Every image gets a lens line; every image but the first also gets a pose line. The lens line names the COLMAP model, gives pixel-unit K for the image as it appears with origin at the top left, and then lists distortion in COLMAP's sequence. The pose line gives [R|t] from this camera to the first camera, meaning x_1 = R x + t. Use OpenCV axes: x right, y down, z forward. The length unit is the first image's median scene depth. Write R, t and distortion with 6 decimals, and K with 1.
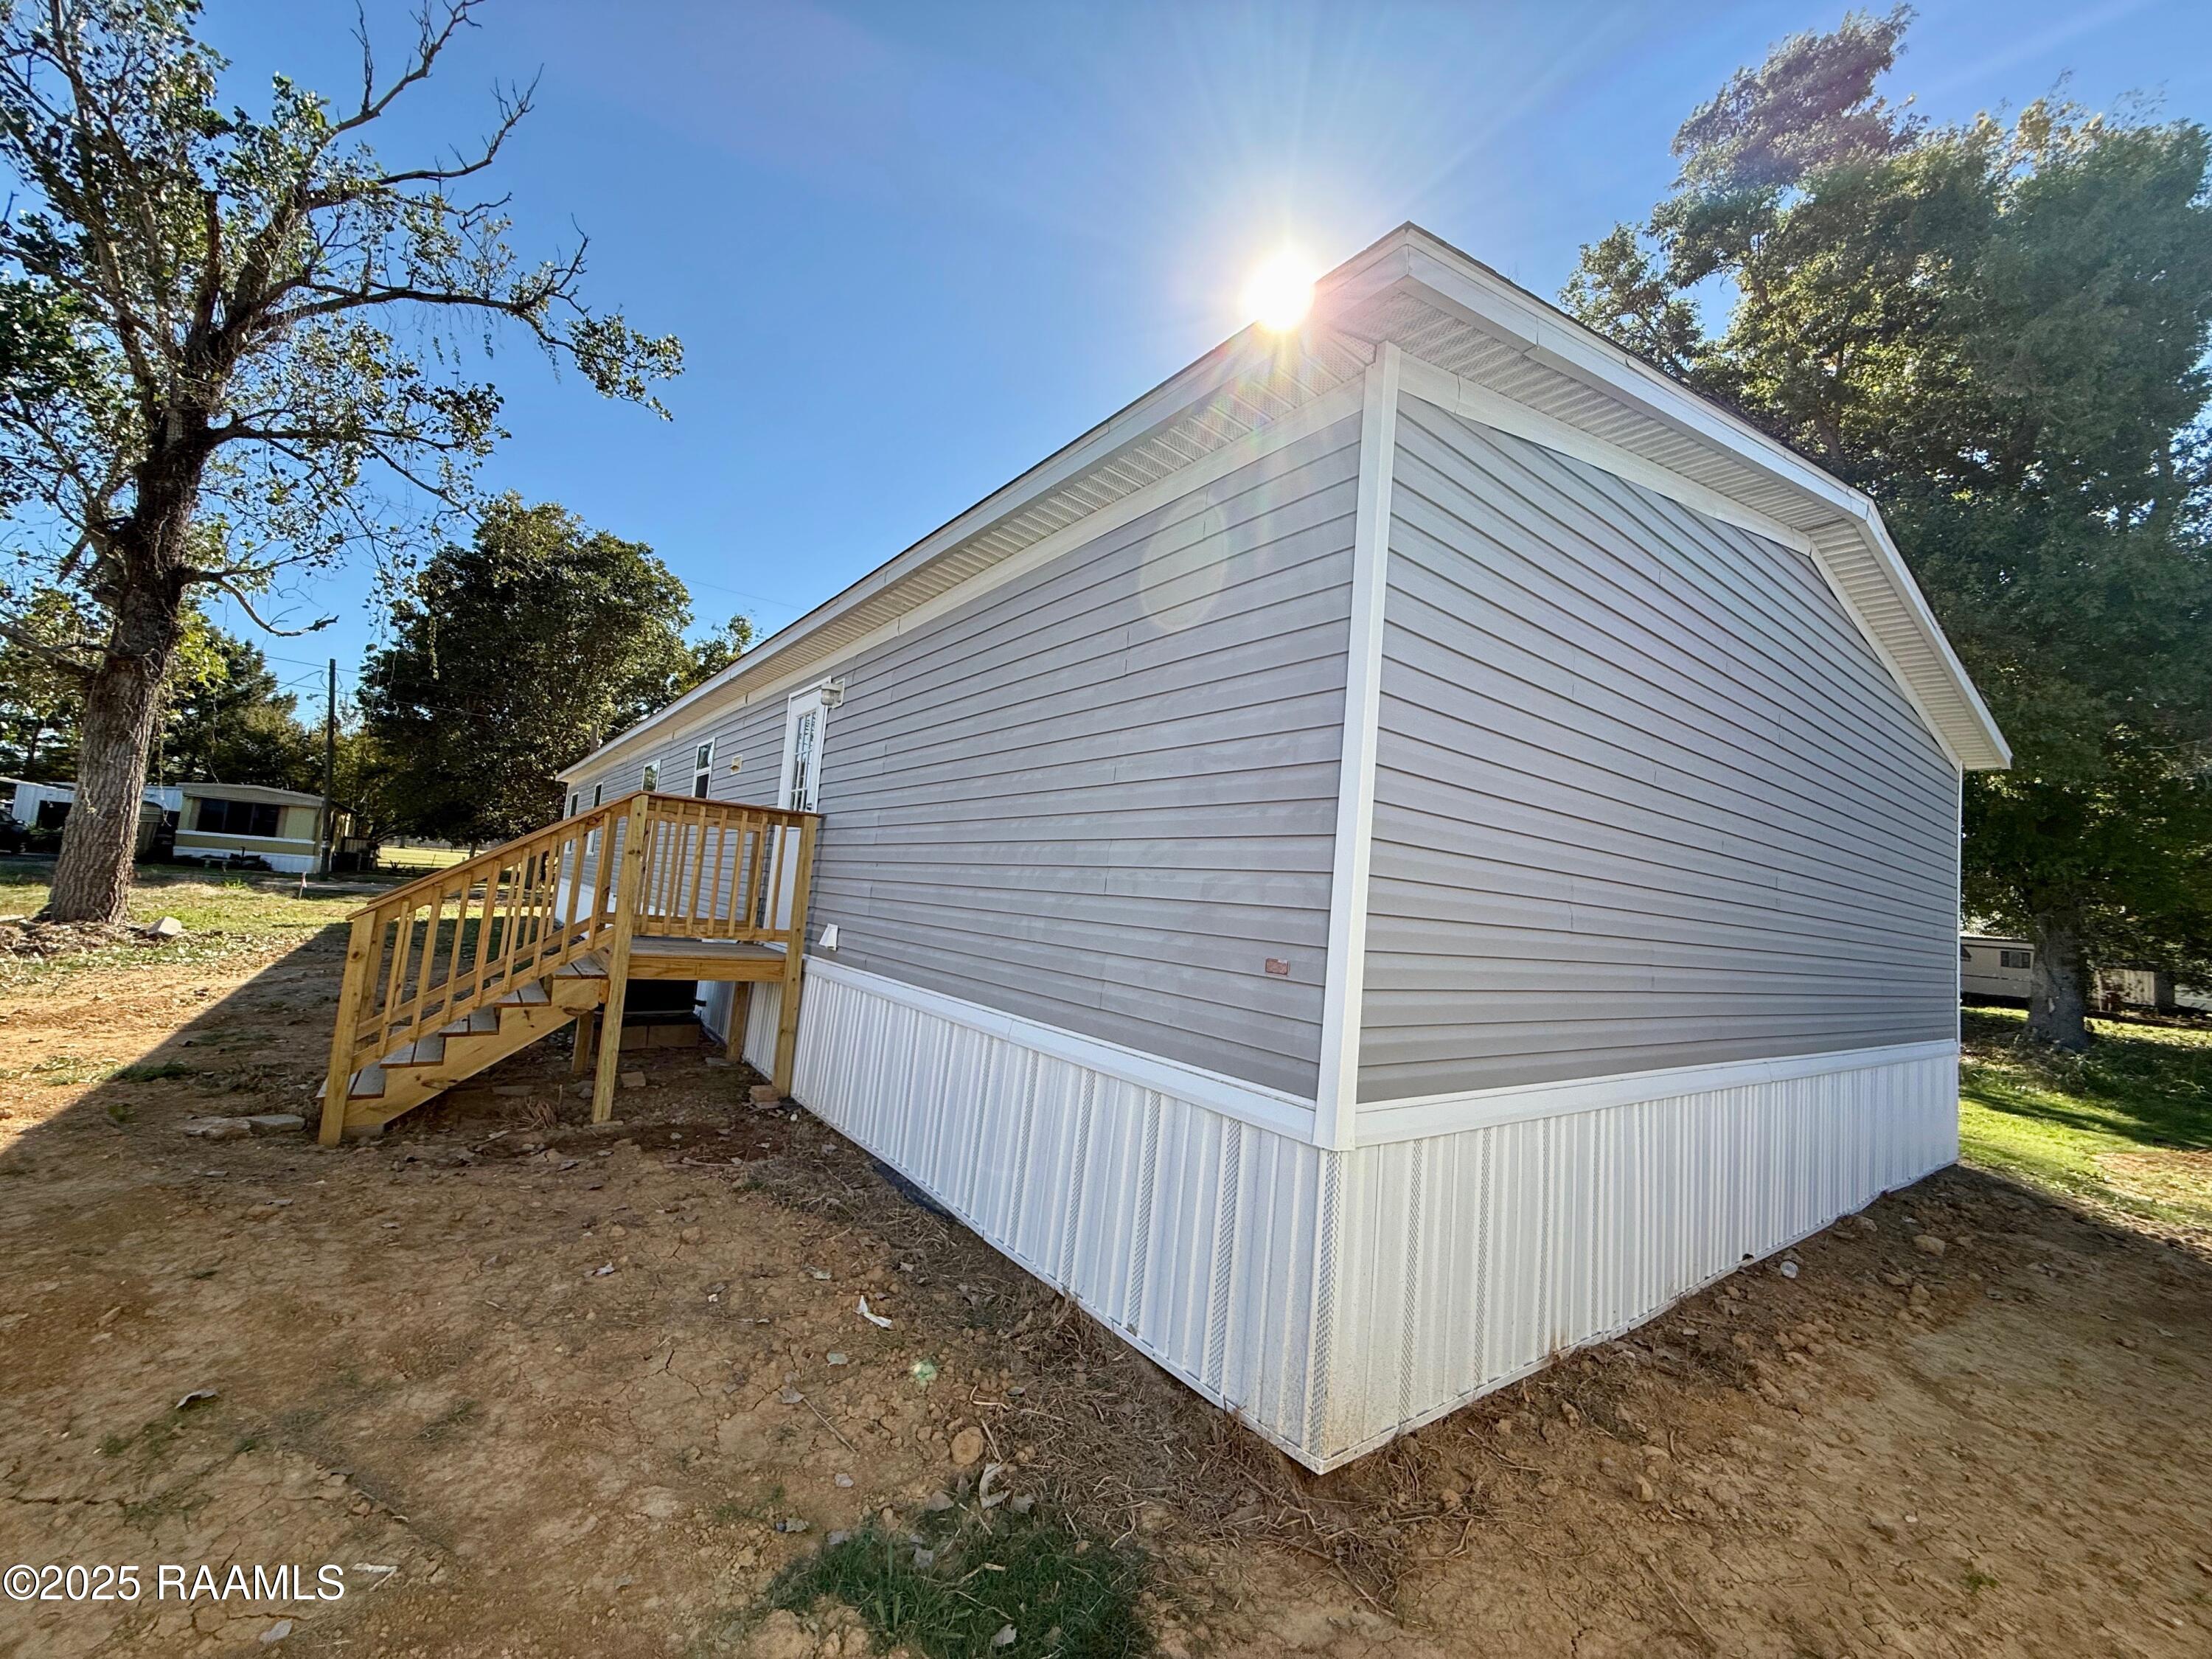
lens RADIAL K [[882.4, 0, 1104.8], [0, 882.4, 826.6], [0, 0, 1]] dist [0.002560, -0.000107]
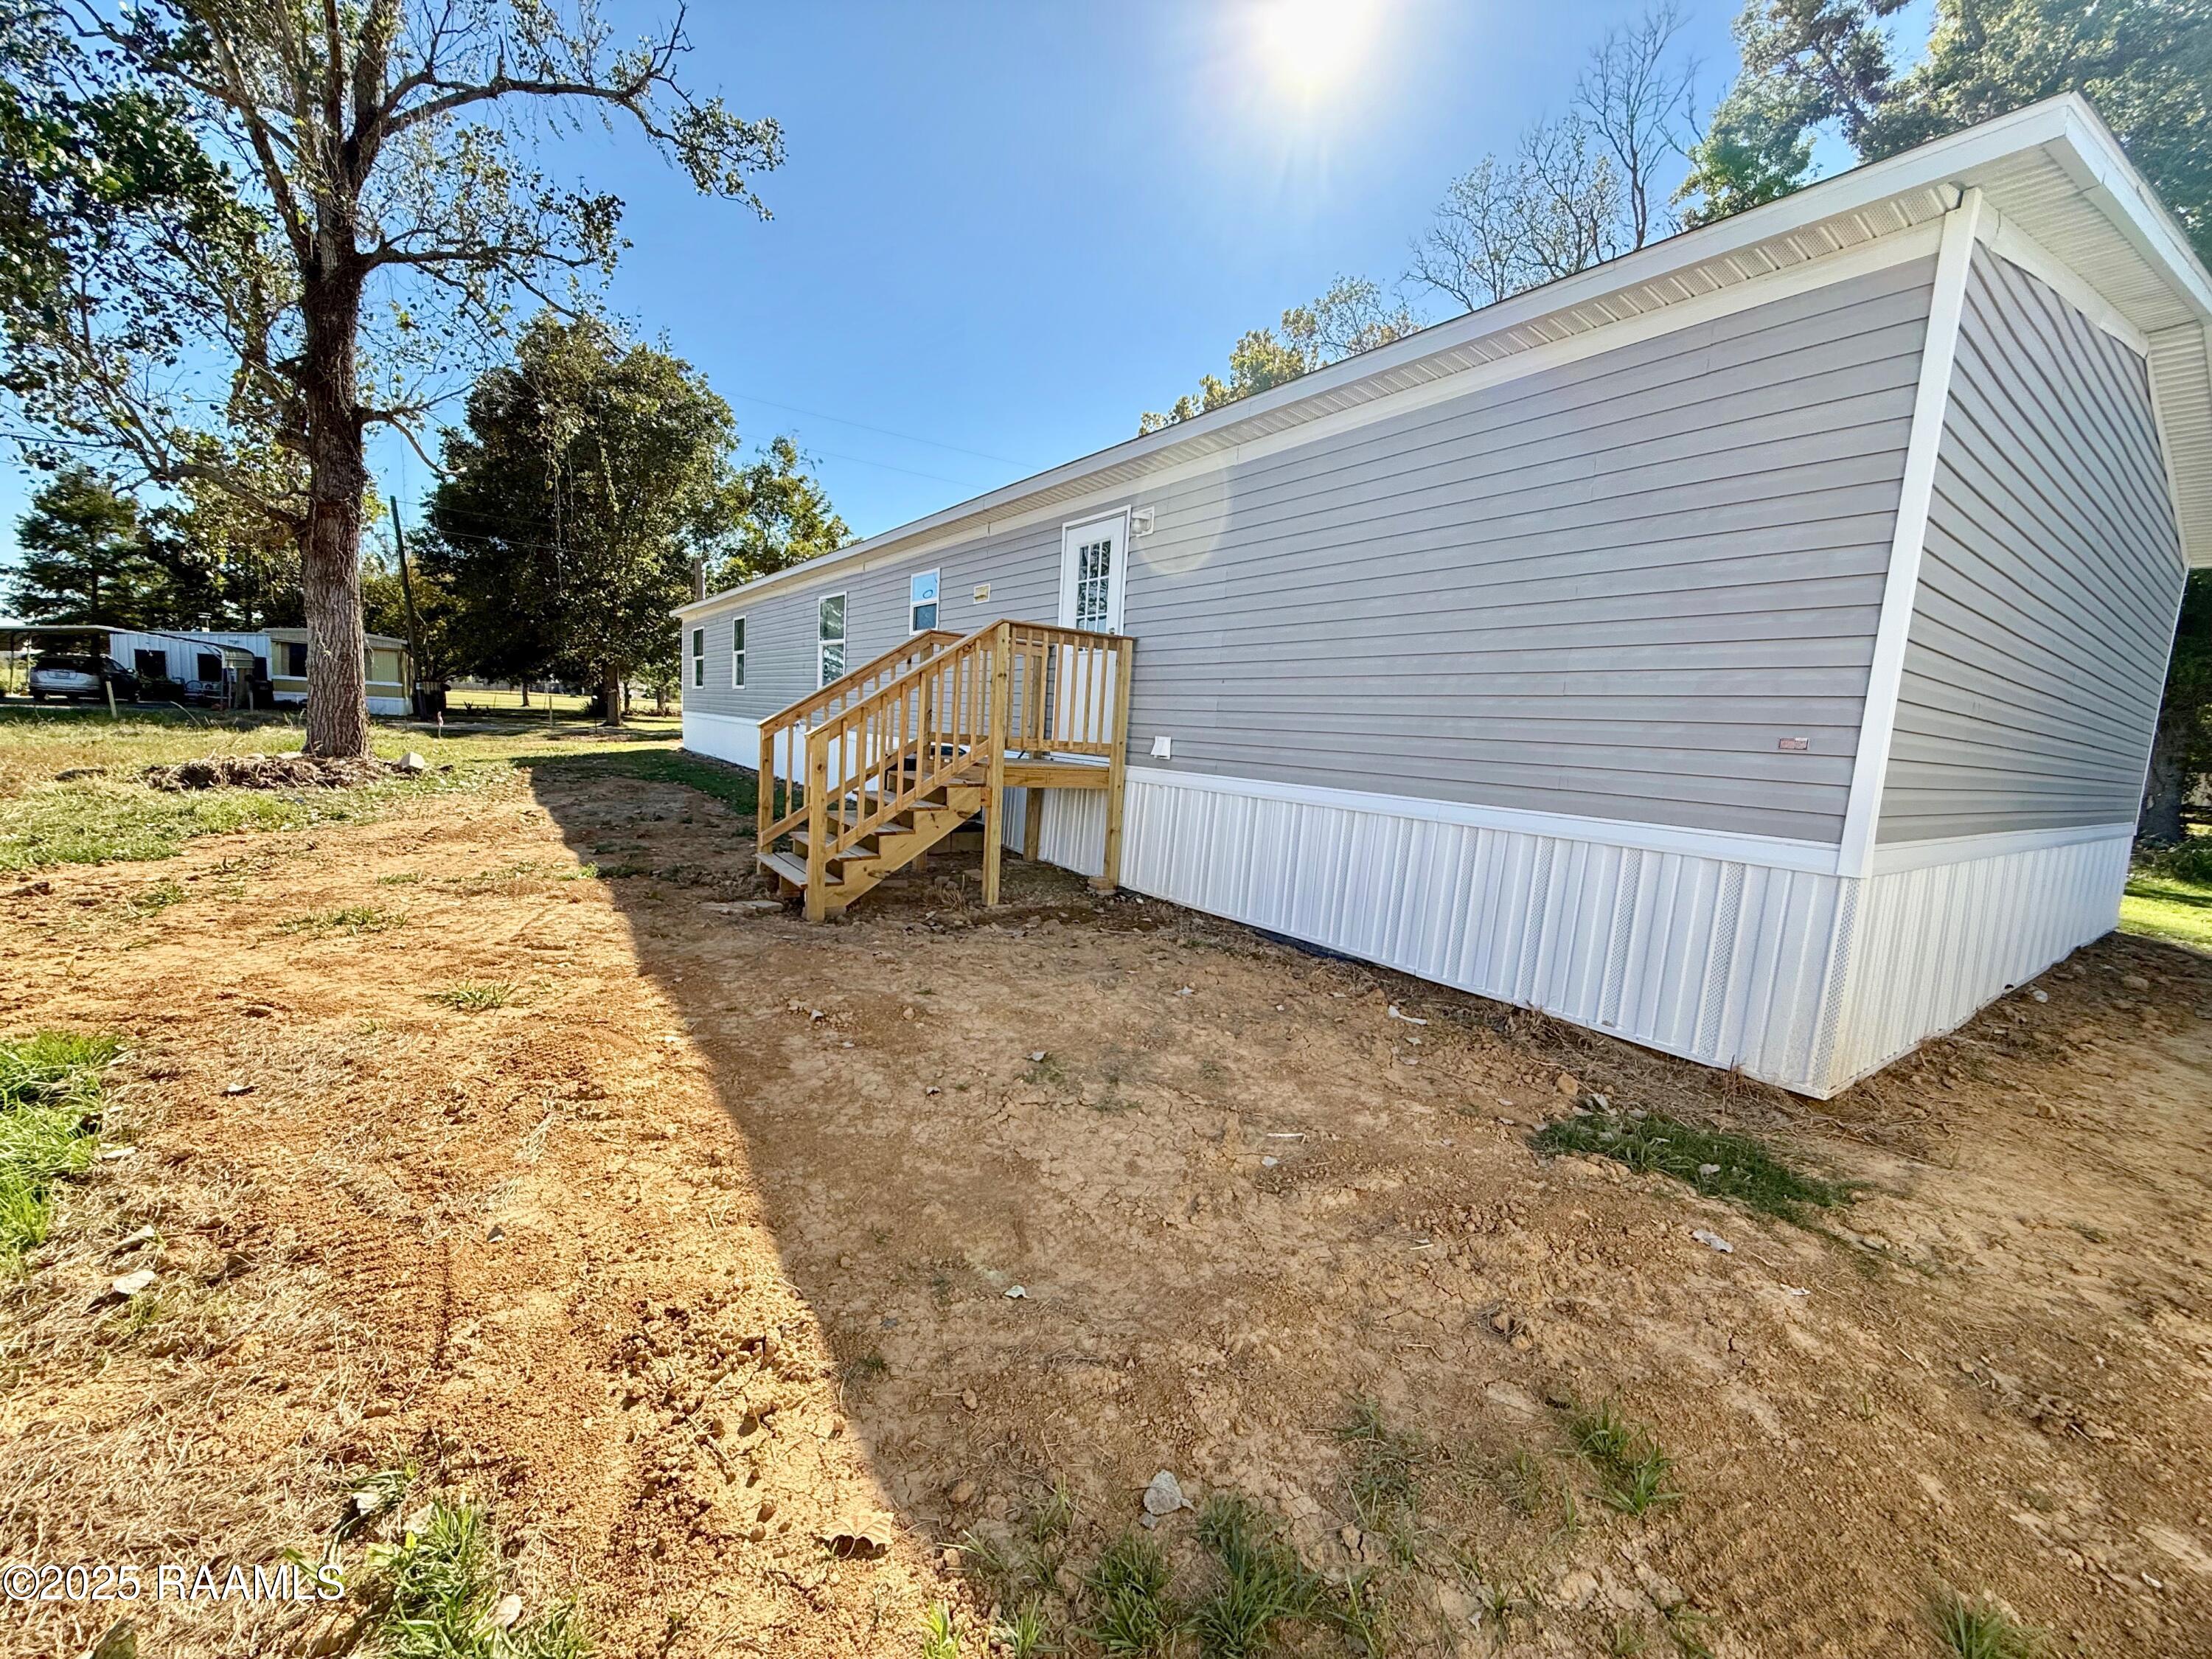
lens RADIAL K [[882.4, 0, 1106.5], [0, 882.4, 826.8], [0, 0, 1]] dist [0.002560, -0.000107]
pose [[0.999575, -0.018841, -0.022256, -0.183145], [0.022779, 0.981027, 0.192527, 0.002154], [0.018206, -0.192952, 0.981039, -0.067626]]
